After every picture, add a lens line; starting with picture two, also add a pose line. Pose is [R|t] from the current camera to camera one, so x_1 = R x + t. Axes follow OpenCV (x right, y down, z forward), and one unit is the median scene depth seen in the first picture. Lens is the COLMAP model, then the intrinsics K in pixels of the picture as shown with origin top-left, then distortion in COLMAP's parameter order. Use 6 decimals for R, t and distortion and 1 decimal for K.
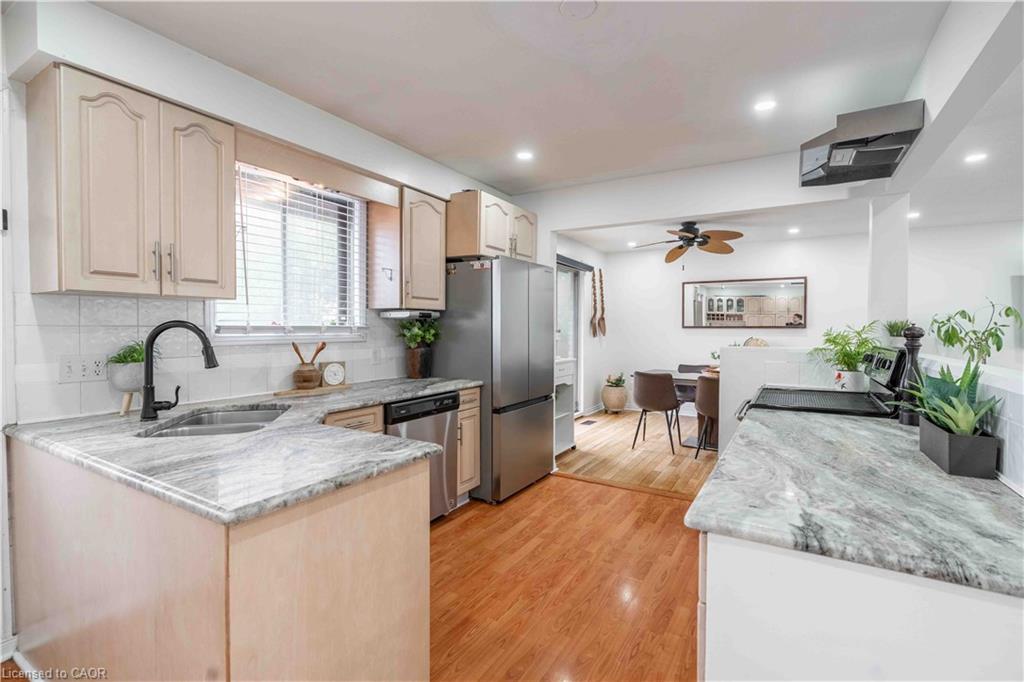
lens RADIAL K [[467.5, 0, 503.2], [0, 467.5, 335.1], [0, 0, 1]] dist [-0.008072, 0.002874]
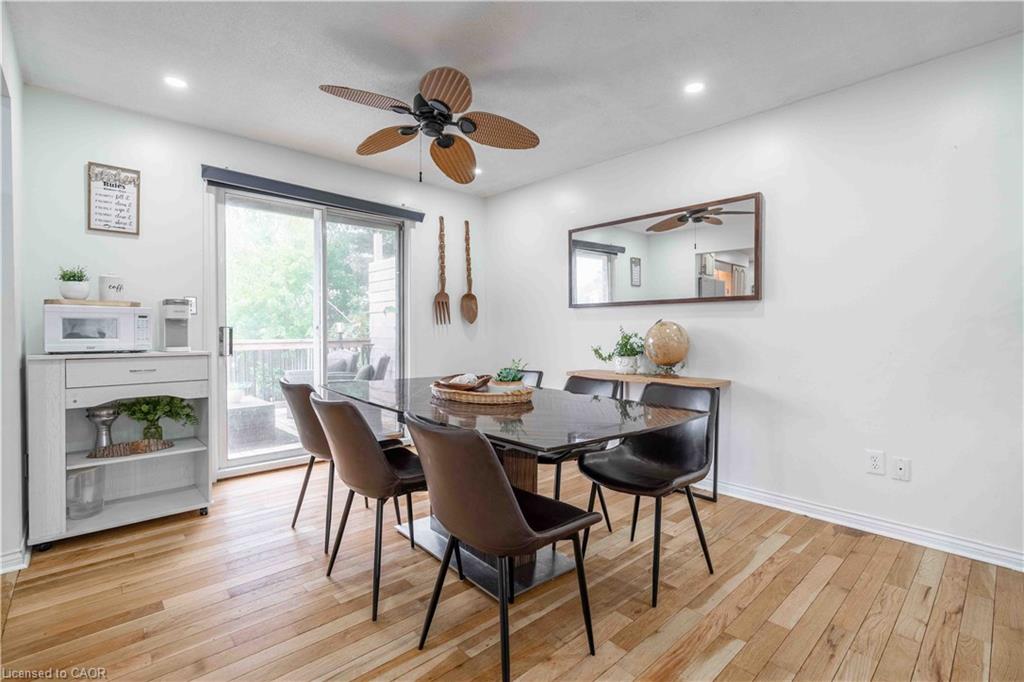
lens RADIAL K [[467.5, 0, 511.8], [0, 467.5, 338.3], [0, 0, 1]] dist [-0.008072, 0.002874]
pose [[0.963522, 0.005386, -0.267575, 0.725623], [-0.004413, 0.999981, 0.004238, 0.032652], [0.267593, -0.002903, 0.963528, 0.627089]]
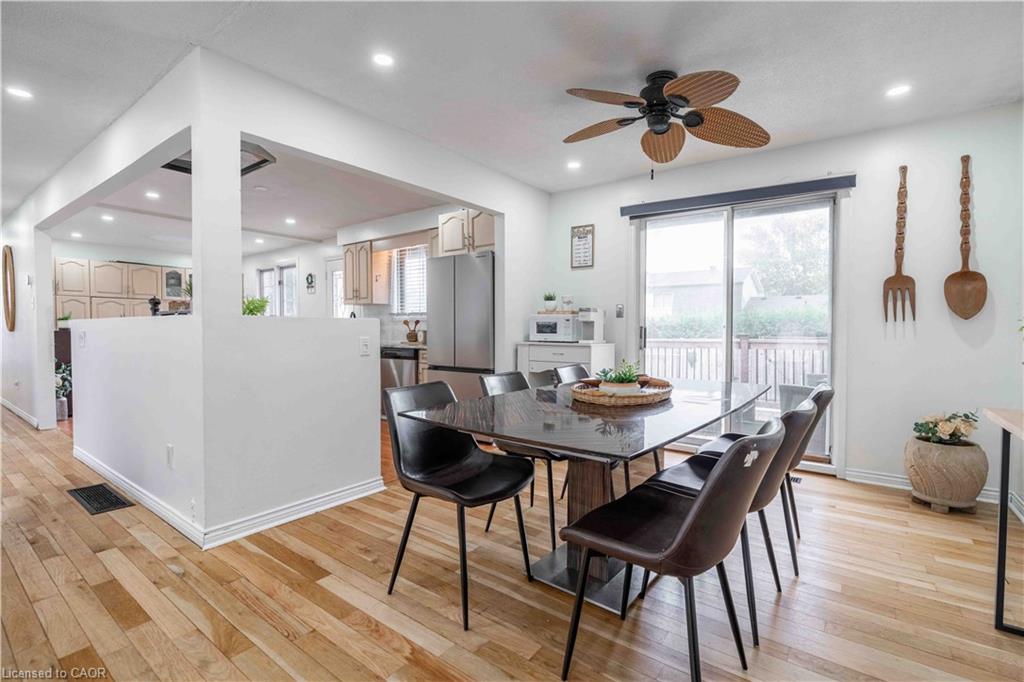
lens RADIAL K [[467.5, 0, 519.2], [0, 467.5, 338.7], [0, 0, 1]] dist [-0.008072, 0.002874]
pose [[-0.078210, 0.014816, -0.996827, 1.052768], [-0.019828, 0.999669, 0.016414, 0.033380], [0.996740, 0.021049, -0.077891, 1.045421]]
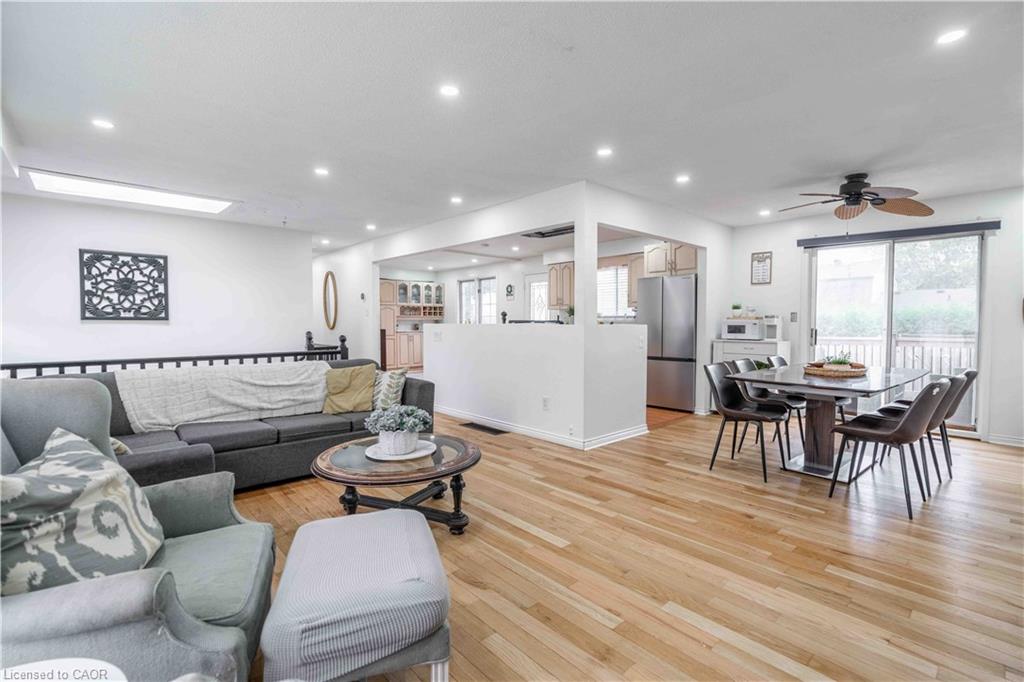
lens RADIAL K [[467.5, 0, 518.3], [0, 467.5, 339.0], [0, 0, 1]] dist [-0.008072, 0.002874]
pose [[-0.267804, 0.025975, -0.963123, 1.522165], [-0.020824, 0.999247, 0.032740, 0.022838], [0.963248, 0.028824, -0.267062, 0.787192]]
